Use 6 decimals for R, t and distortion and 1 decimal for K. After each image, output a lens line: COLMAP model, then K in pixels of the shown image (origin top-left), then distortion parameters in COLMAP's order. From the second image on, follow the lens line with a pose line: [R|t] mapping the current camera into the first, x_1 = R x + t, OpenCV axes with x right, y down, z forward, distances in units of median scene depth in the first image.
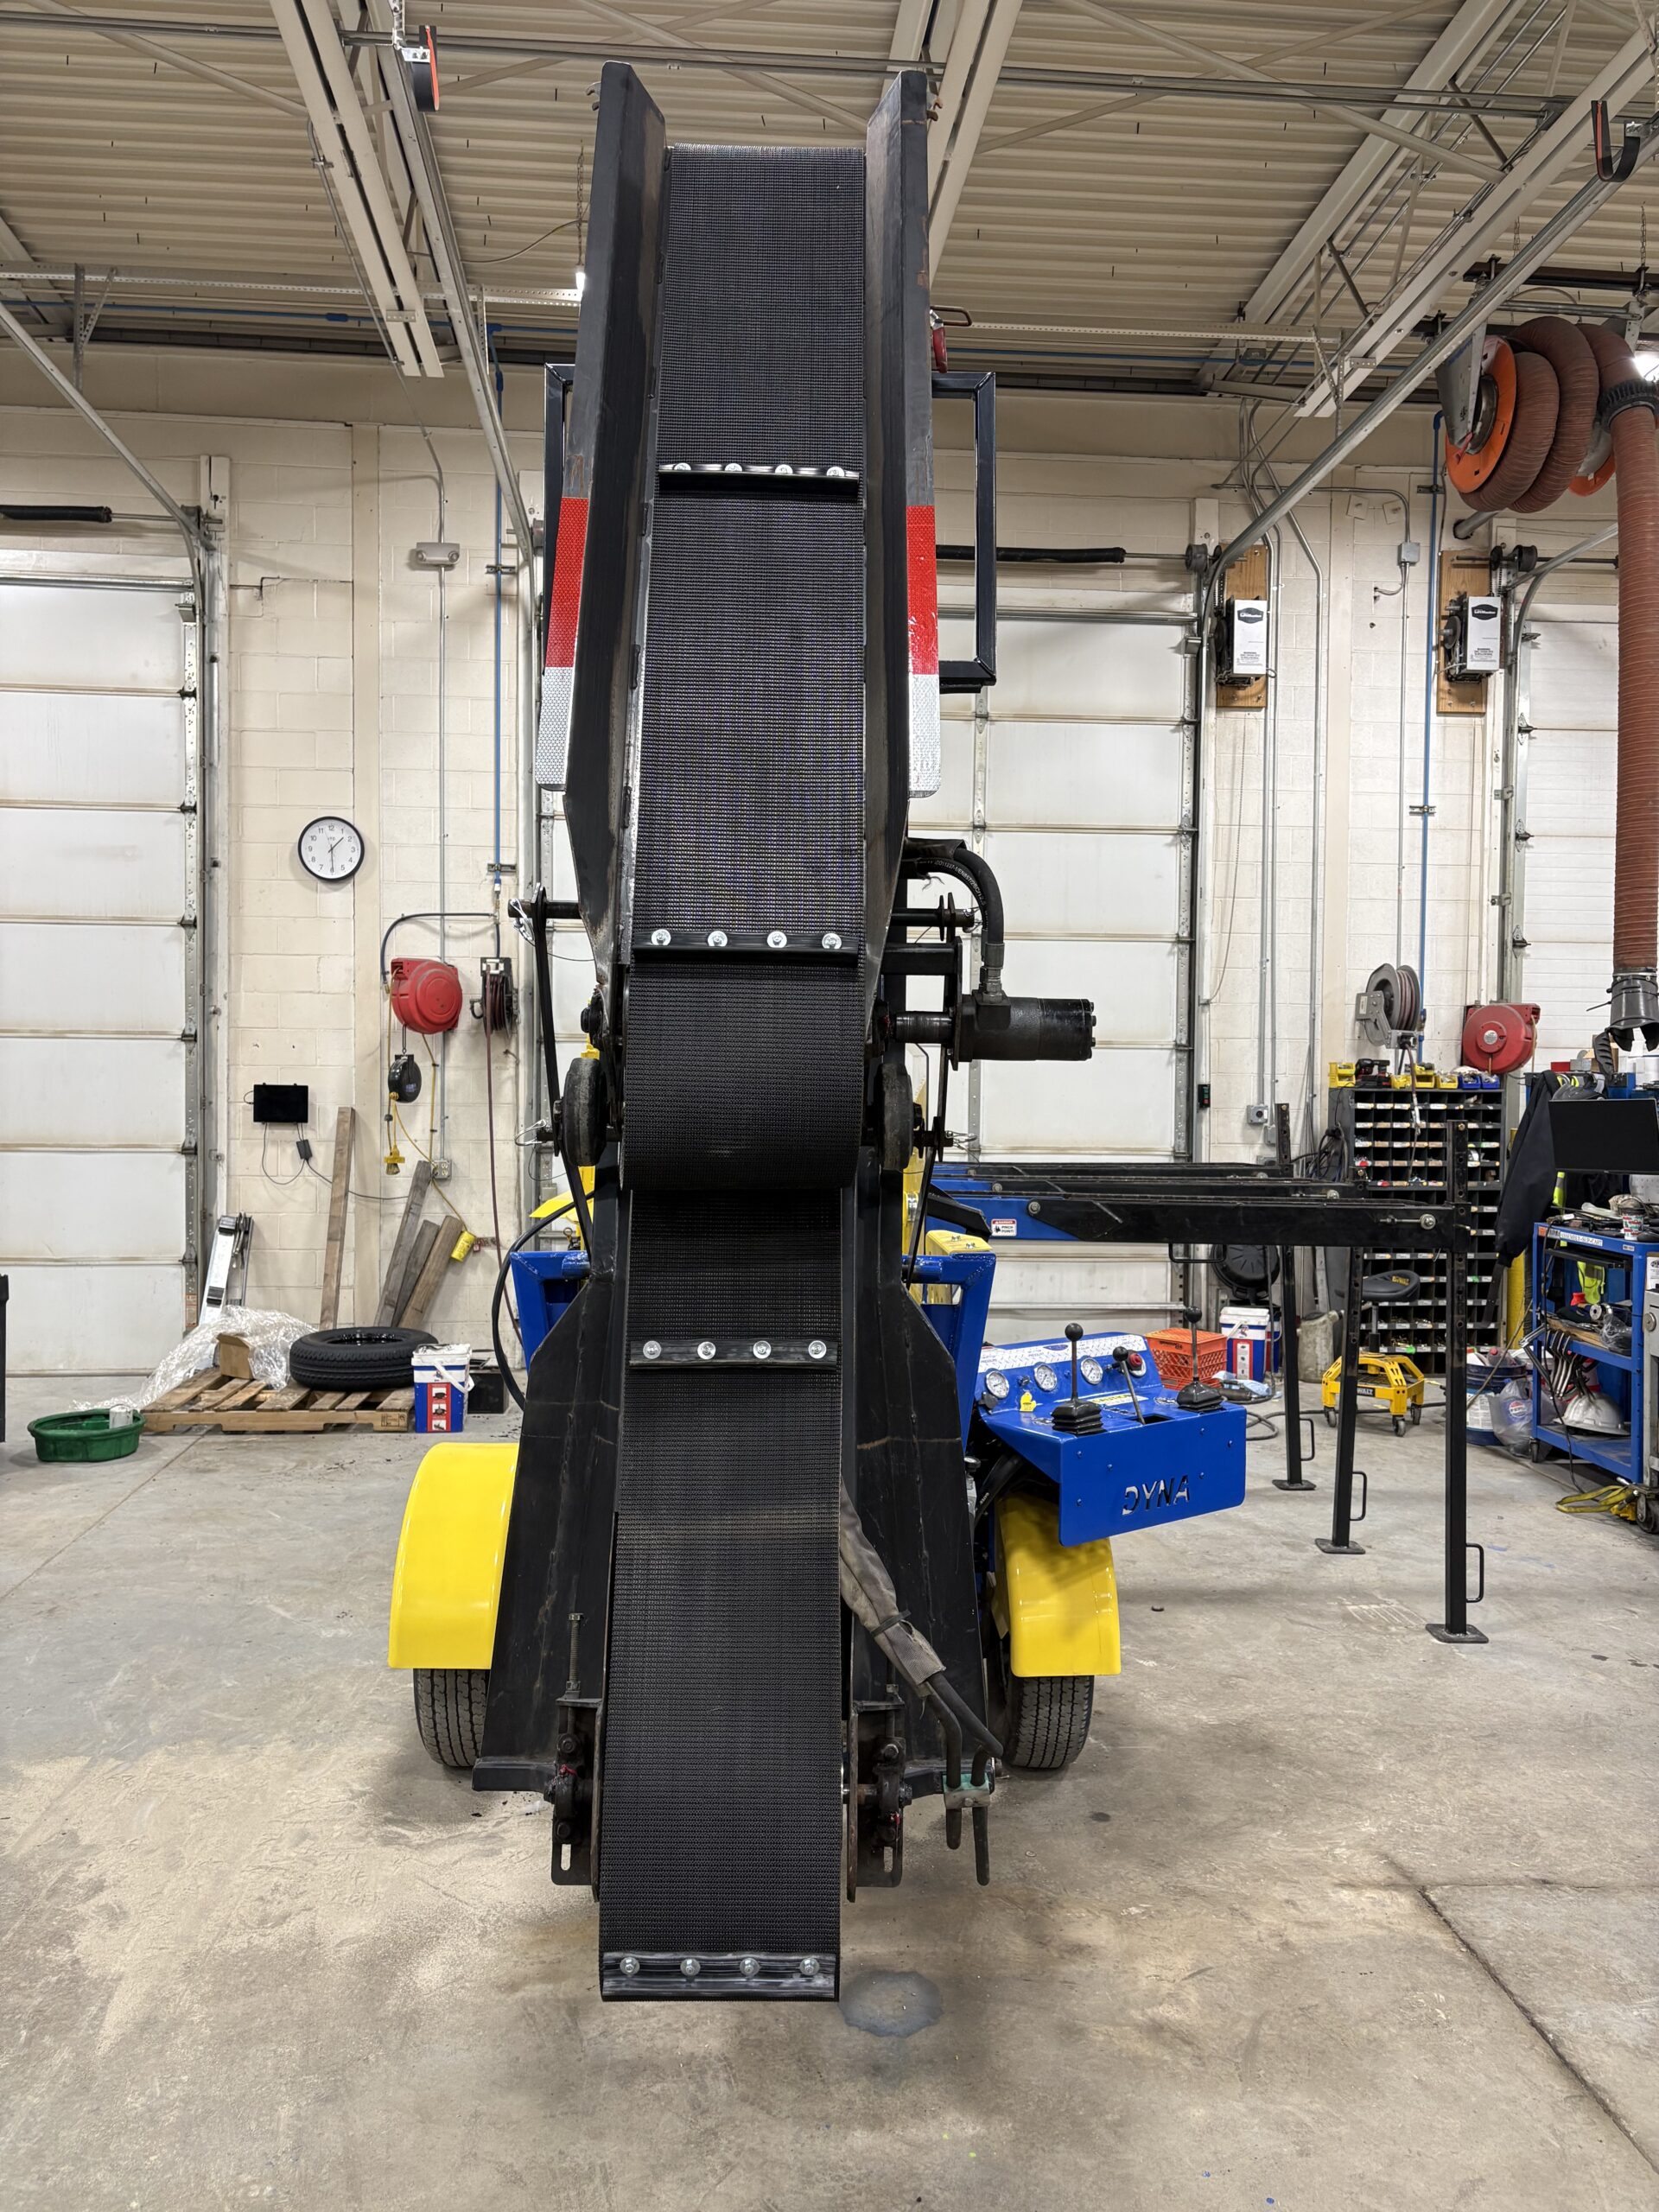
lens RADIAL K [[1665.6, 0, 836.0], [0, 1665.6, 1096.9], [0, 0, 1]] dist [0.047281, -0.038219]
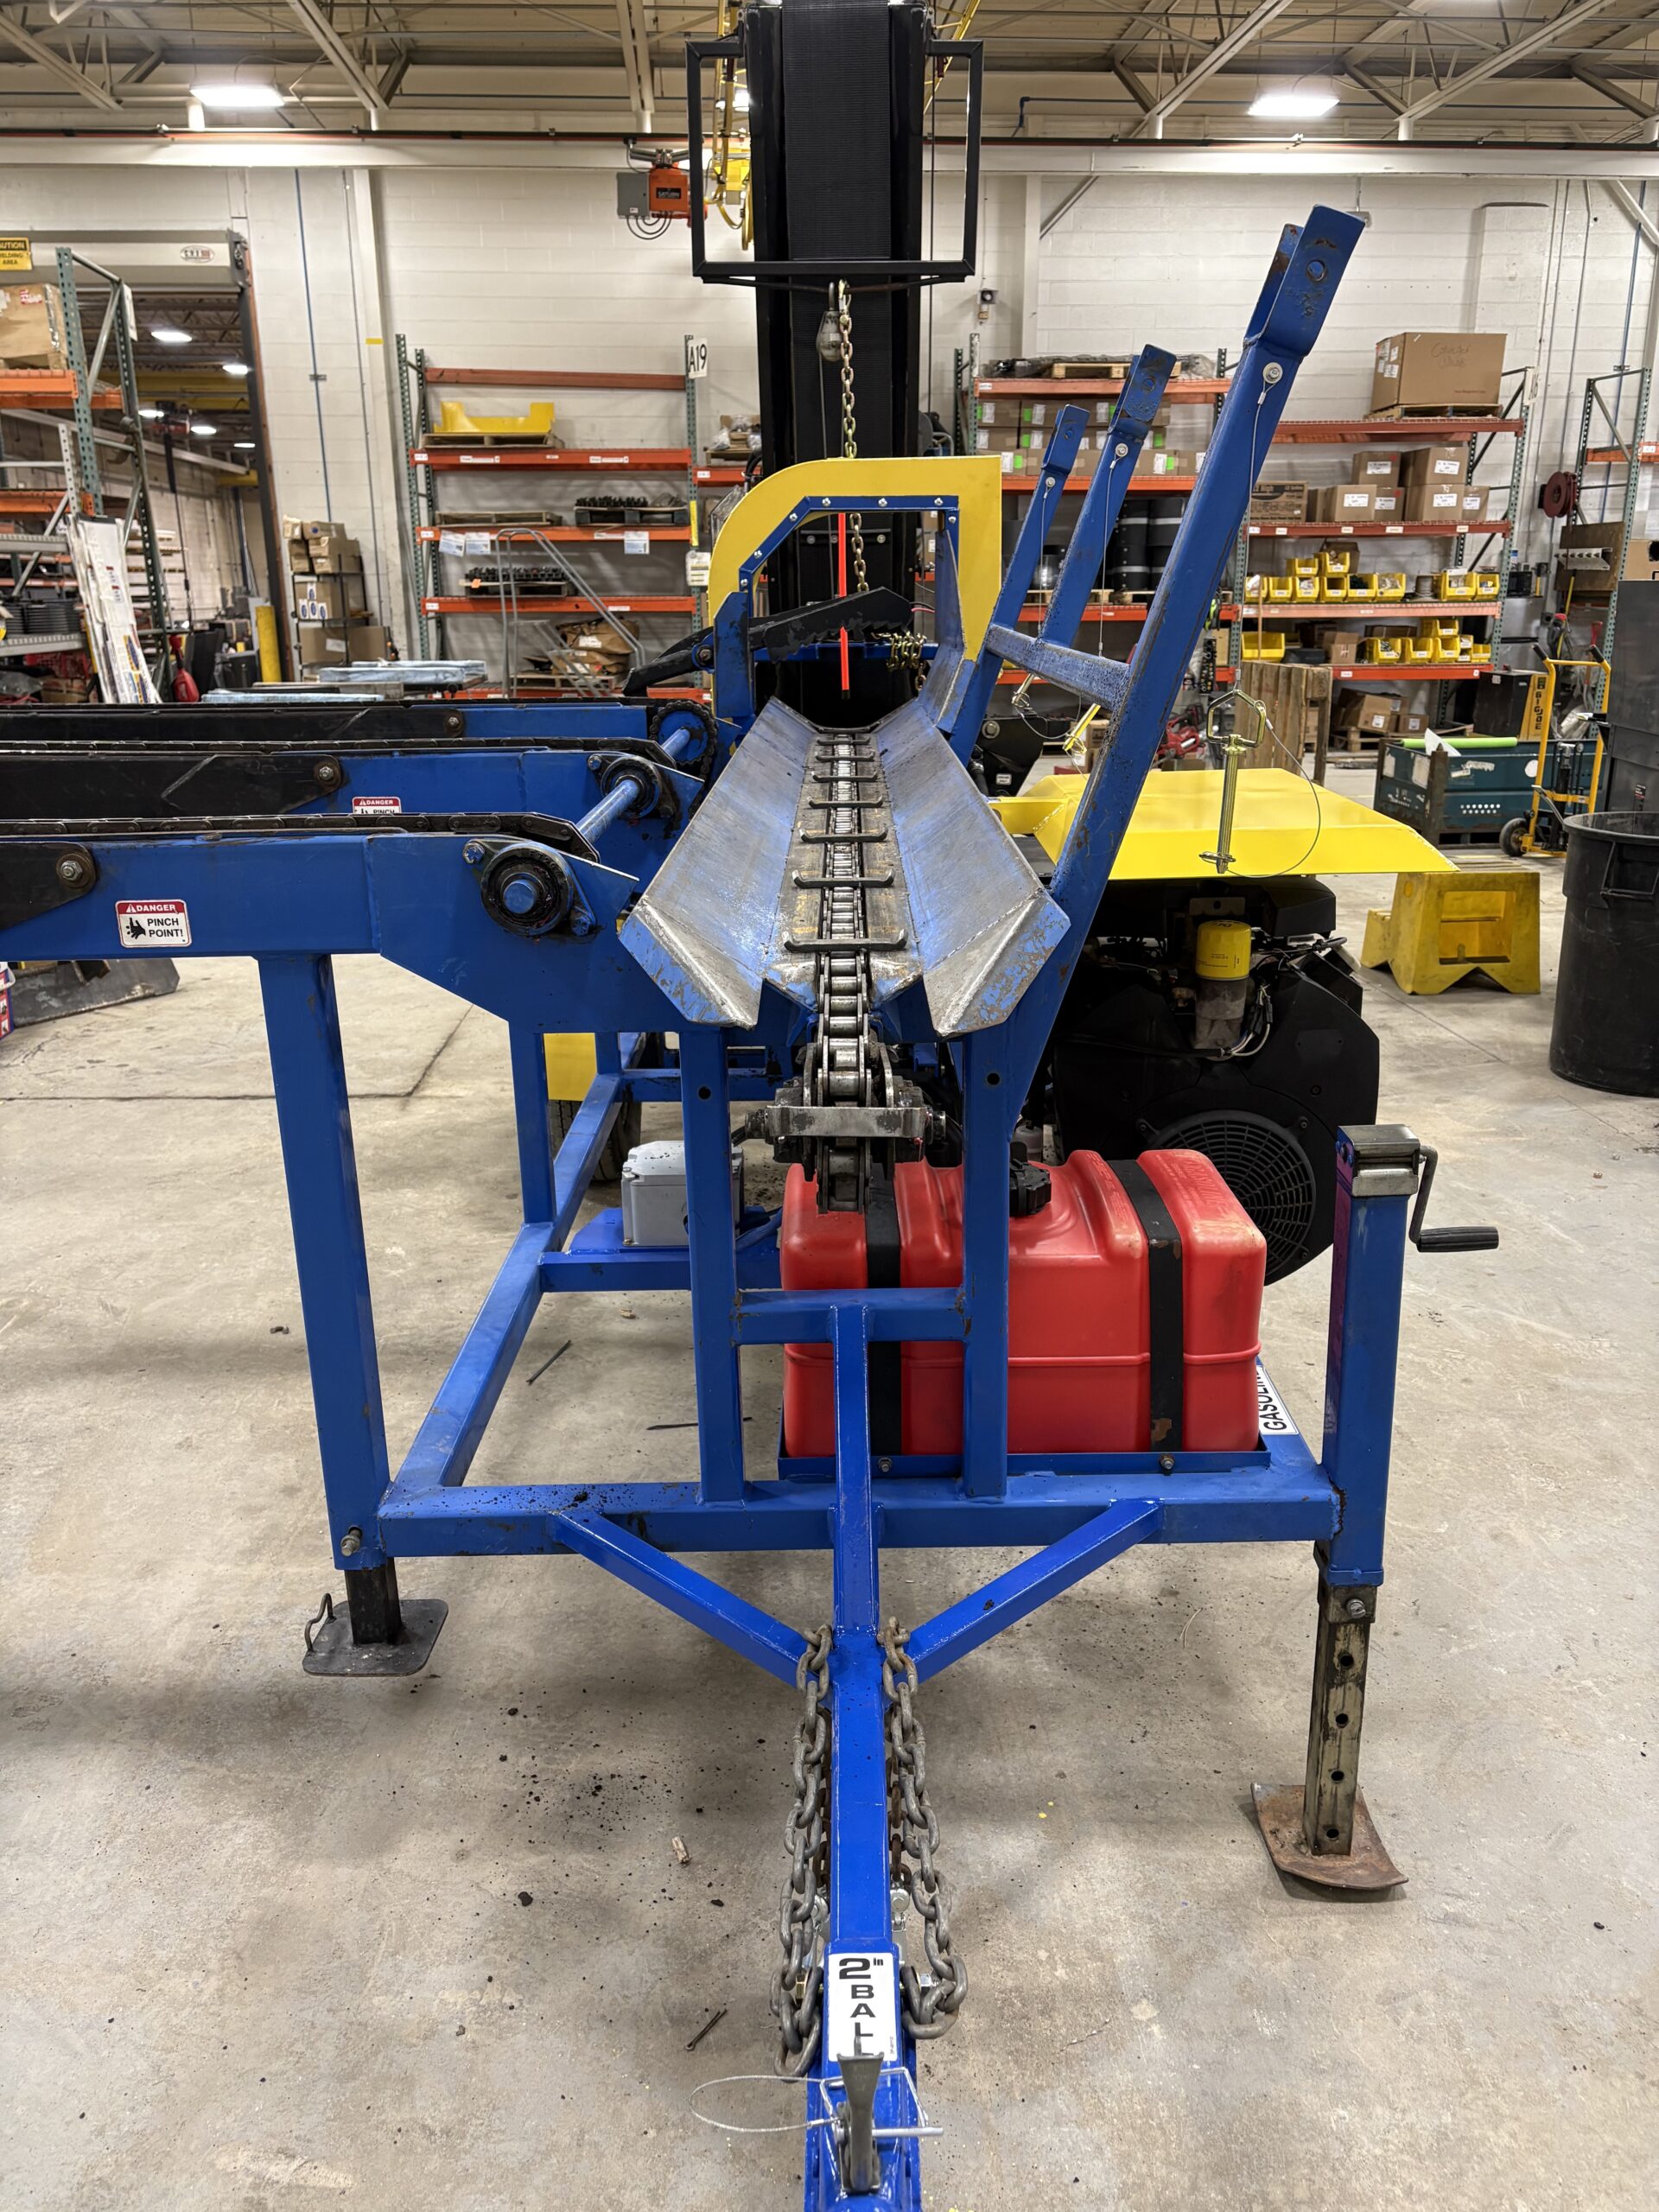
lens RADIAL K [[1665.6, 0, 828.8], [0, 1665.6, 1109.5], [0, 0, 1]] dist [0.047281, -0.038219]
pose [[-0.999530, -0.014861, 0.026796, -0.030453], [-0.005598, 0.948364, 0.317135, -0.000905], [-0.030125, 0.316836, -0.948002, 0.963013]]
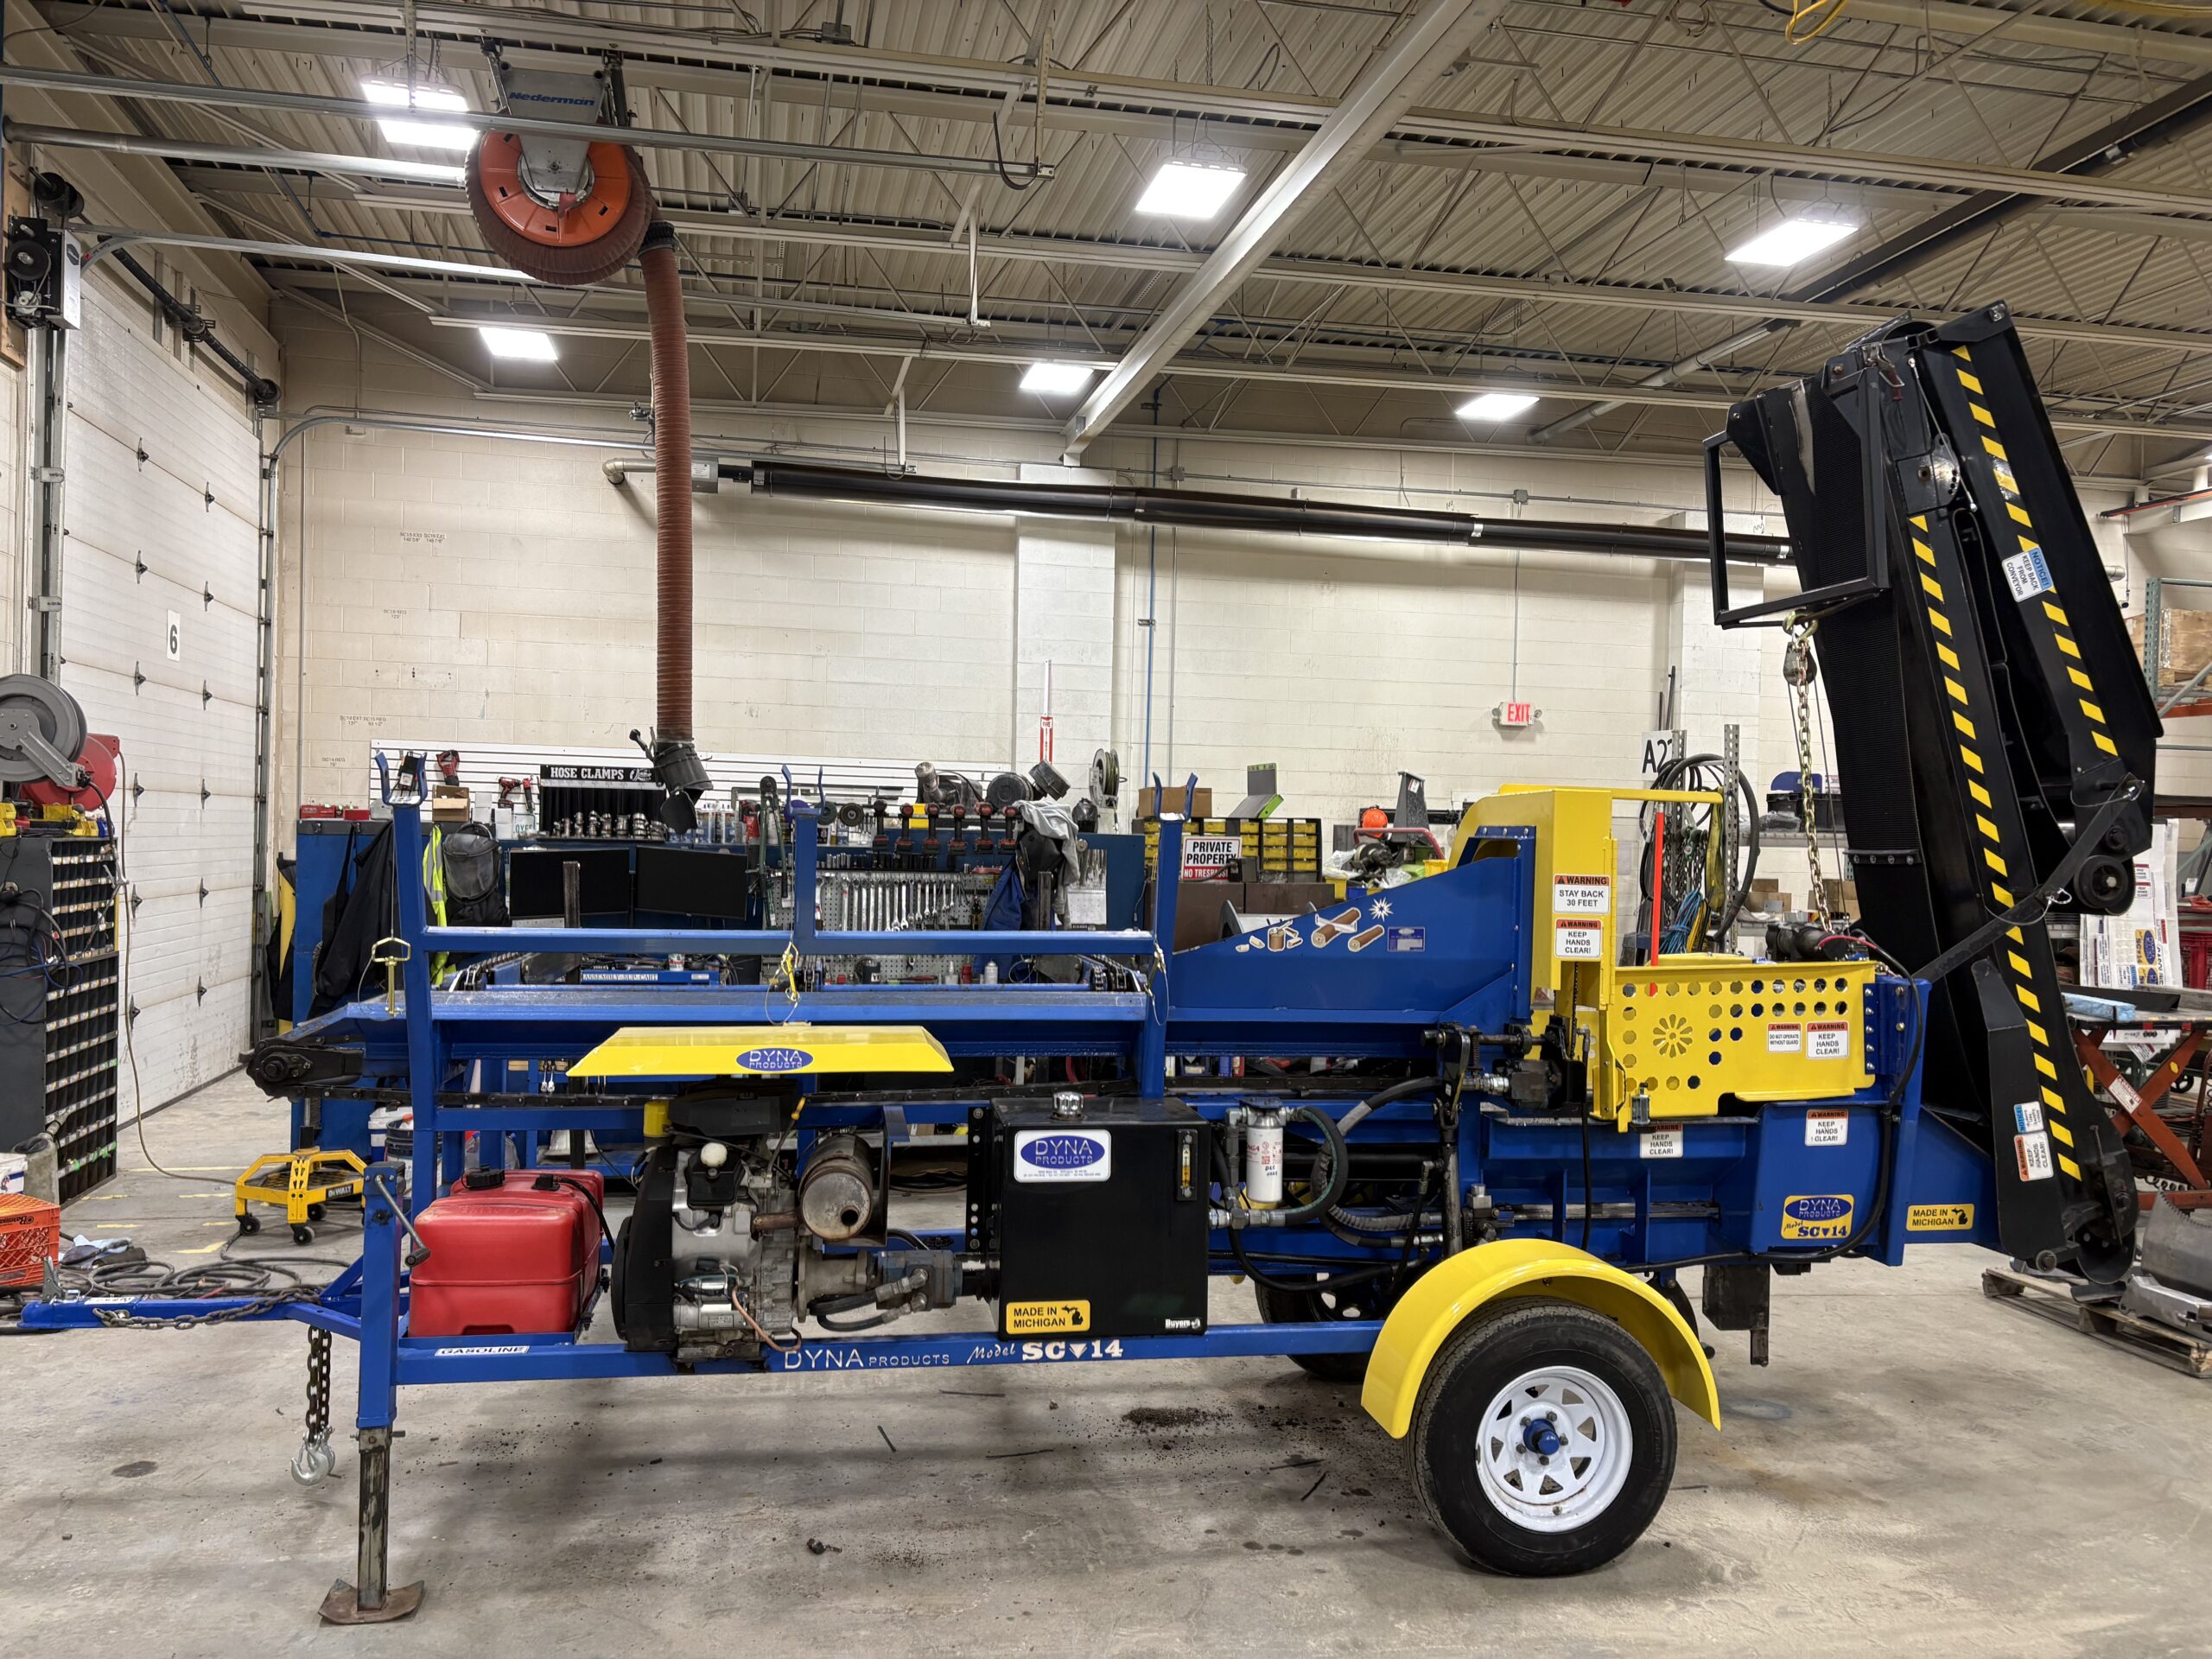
lens RADIAL K [[1665.6, 0, 1113.8], [0, 1665.6, 864.4], [0, 0, 1]] dist [0.047281, -0.038219]
pose [[-0.138668, -0.034222, 0.989747, -0.523694], [-0.003571, 0.999414, 0.034056, -0.020605], [-0.990333, 0.001188, -0.138709, 0.642695]]
